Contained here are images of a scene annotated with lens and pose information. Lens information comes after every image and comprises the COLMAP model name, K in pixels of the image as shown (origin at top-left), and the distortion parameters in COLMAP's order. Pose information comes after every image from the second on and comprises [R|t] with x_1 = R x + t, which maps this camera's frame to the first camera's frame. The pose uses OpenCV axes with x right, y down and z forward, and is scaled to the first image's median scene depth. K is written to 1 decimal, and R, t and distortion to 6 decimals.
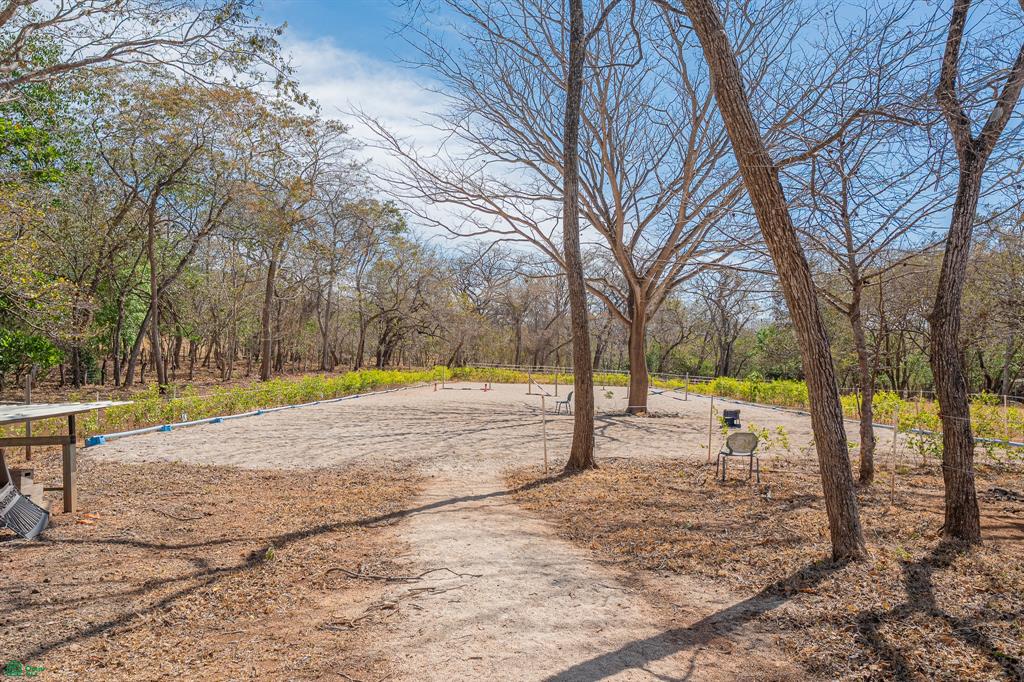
lens RADIAL K [[772.7, 0, 512.1], [0, 772.7, 367.8], [0, 0, 1]] dist [-0.007212, -0.003963]
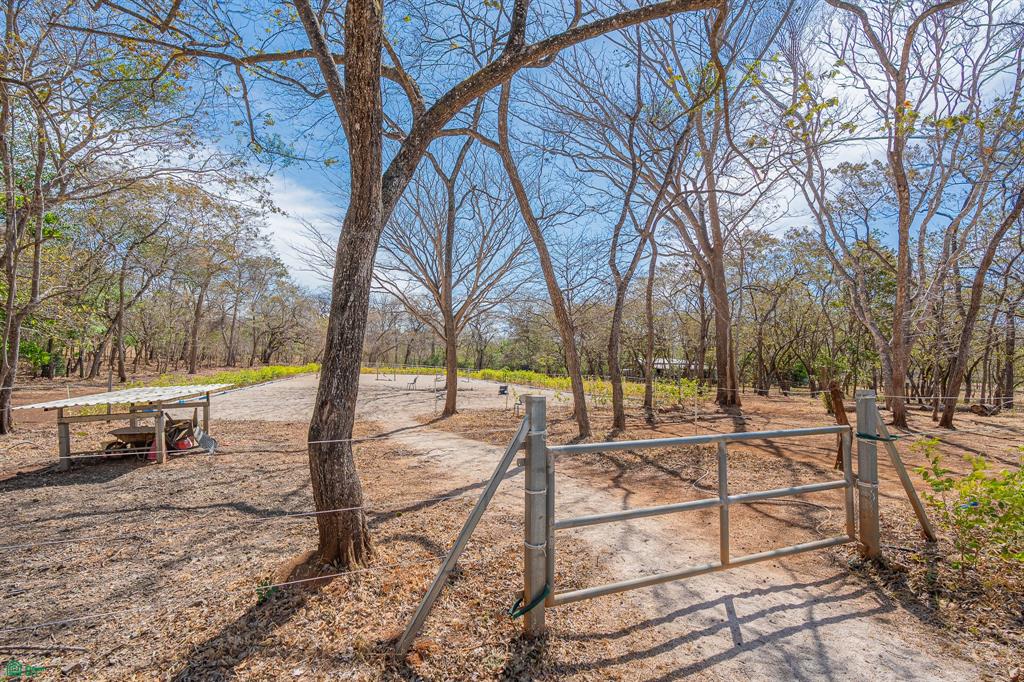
lens RADIAL K [[470.8, 0, 512.0], [0, 470.8, 341.0], [0, 0, 1]] dist [0.000074, -0.000025]
pose [[0.938752, 0.015010, 0.344267, -0.089657], [0.001720, 0.998834, -0.048241, -0.001538], [-0.344590, 0.045879, 0.937632, -0.112445]]
